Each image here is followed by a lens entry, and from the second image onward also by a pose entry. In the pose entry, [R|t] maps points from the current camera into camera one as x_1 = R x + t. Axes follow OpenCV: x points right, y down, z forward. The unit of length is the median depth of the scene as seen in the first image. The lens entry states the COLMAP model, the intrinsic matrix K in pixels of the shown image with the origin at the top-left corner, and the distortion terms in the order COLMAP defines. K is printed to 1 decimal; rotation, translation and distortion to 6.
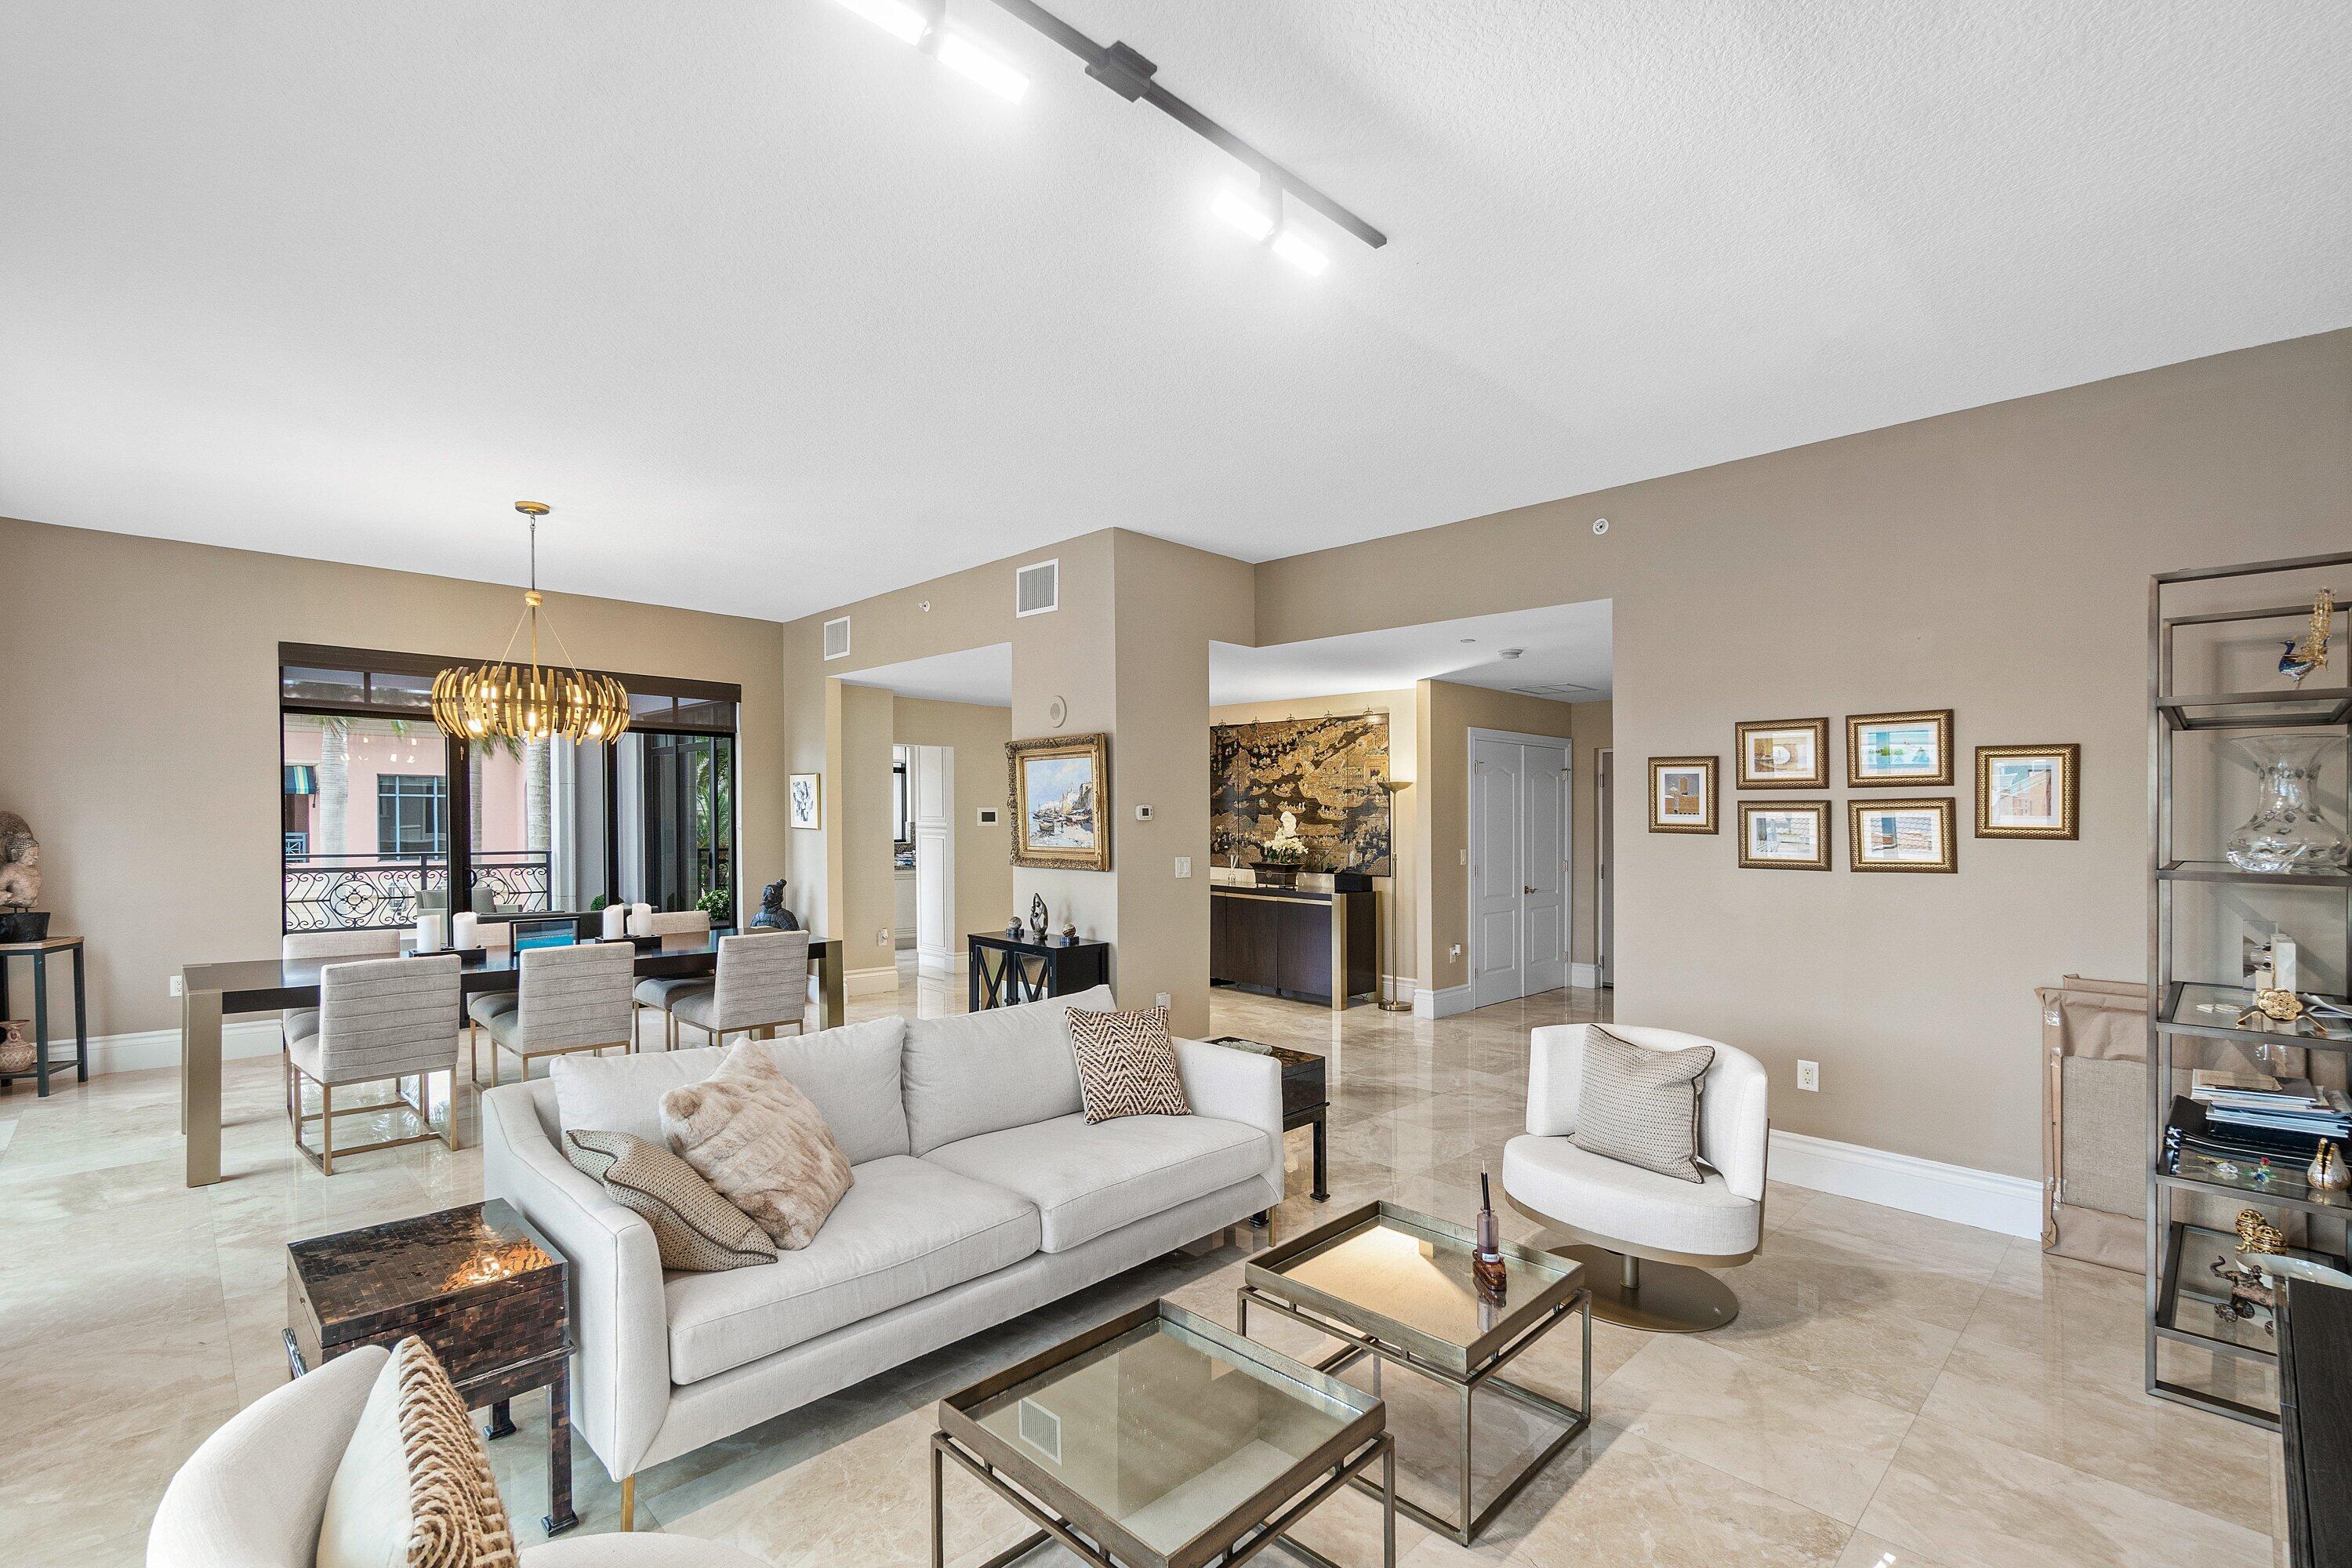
lens RADIAL K [[1042.9, 0, 1165.7], [0, 1042.9, 822.8], [0, 0, 1]] dist [-0.001334, -0.000044]
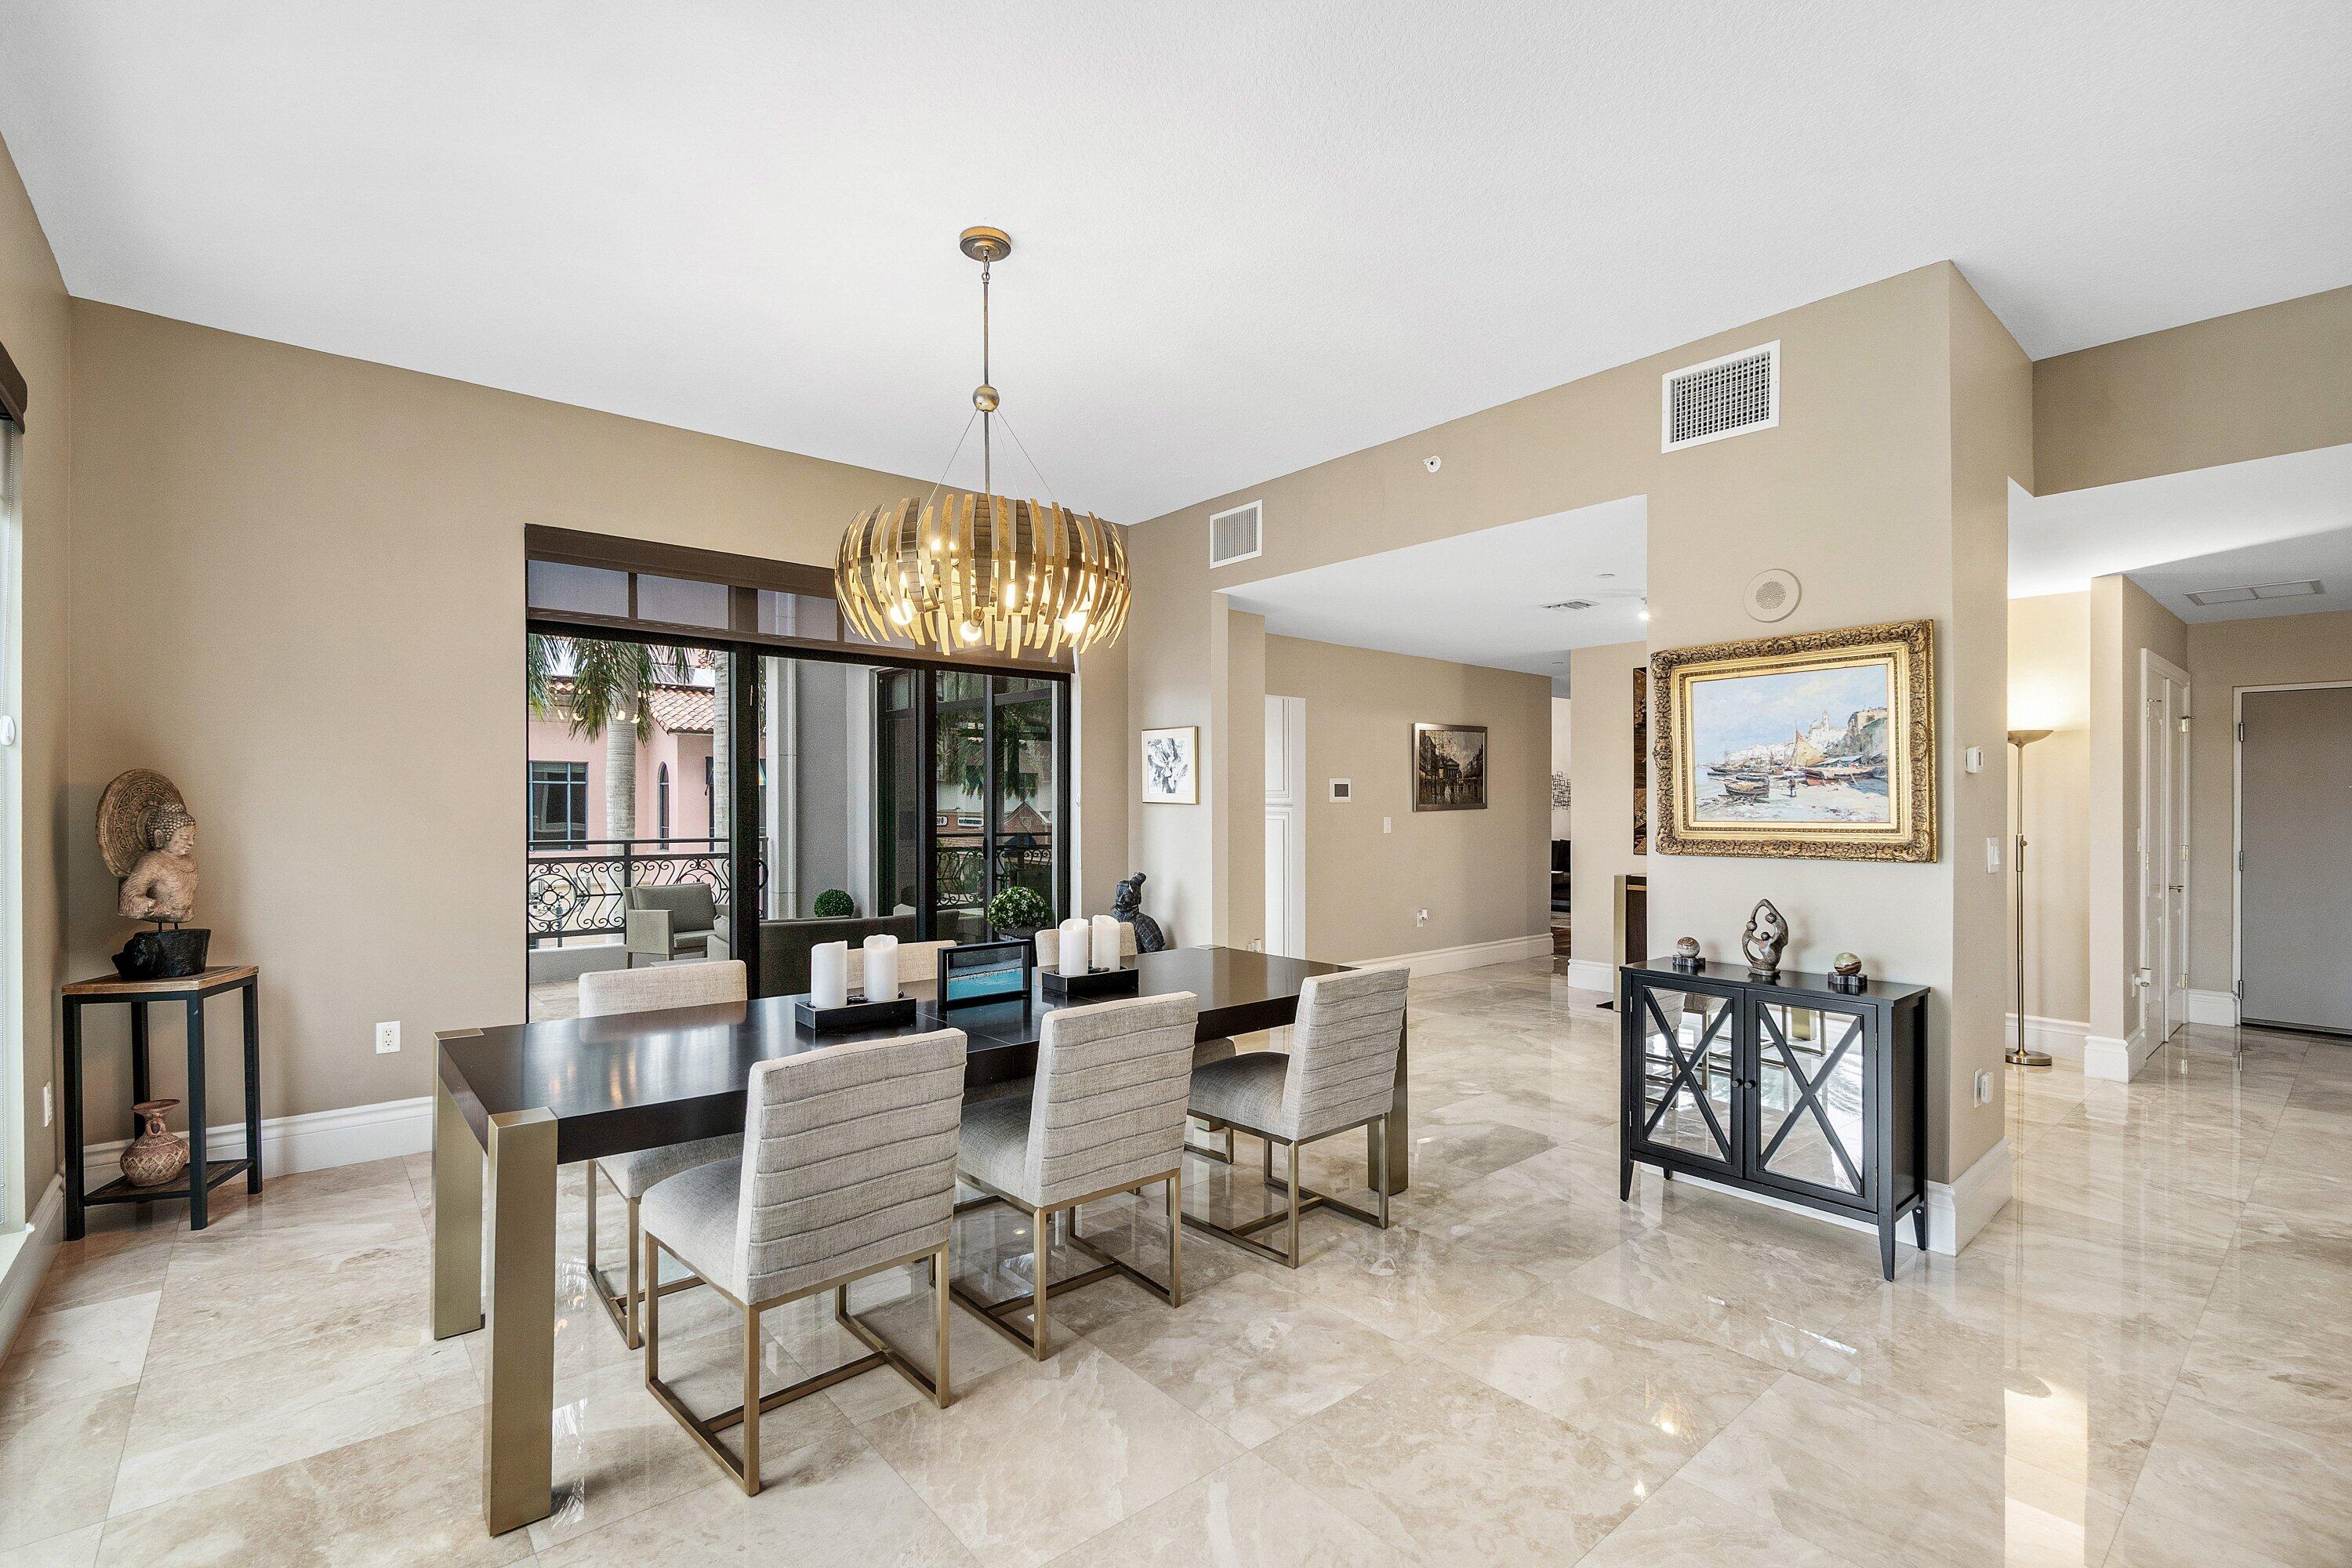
lens RADIAL K [[1045.1, 0, 1160.7], [0, 1045.1, 798.8], [0, 0, 1]] dist [-0.002134, -0.000200]
pose [[0.997389, -0.006269, -0.071945, -0.428048], [0.005385, 0.999908, -0.012471, 0.016369], [0.072017, 0.012051, 0.997331, 0.388908]]
